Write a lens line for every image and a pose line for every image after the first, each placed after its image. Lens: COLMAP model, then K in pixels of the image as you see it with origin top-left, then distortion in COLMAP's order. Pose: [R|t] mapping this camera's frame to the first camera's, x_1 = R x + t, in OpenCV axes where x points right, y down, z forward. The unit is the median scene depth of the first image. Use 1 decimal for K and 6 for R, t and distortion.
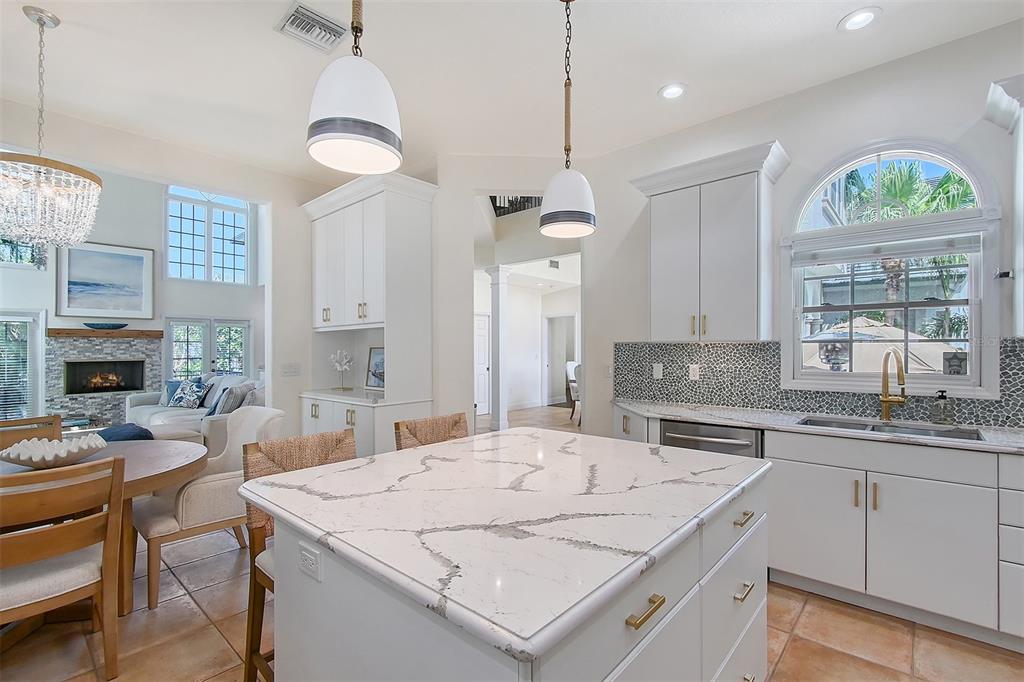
lens RADIAL K [[470.3, 0, 530.7], [0, 470.3, 350.7], [0, 0, 1]] dist [-0.002833, -0.000460]
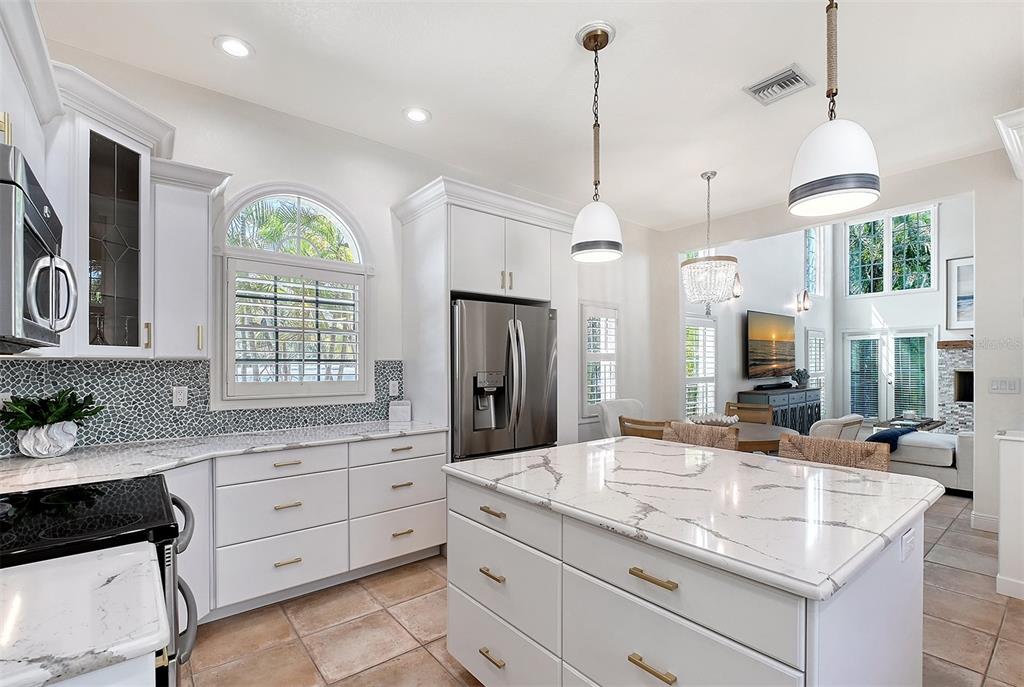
lens RADIAL K [[465.6, 0, 510.8], [0, 465.6, 361.5], [0, 0, 1]] dist [0.001712, 0.000259]
pose [[-0.193216, 0.001760, -0.981155, 0.272944], [0.003120, 0.999994, 0.001179, -0.003544], [0.981151, -0.002833, -0.193220, 0.194995]]
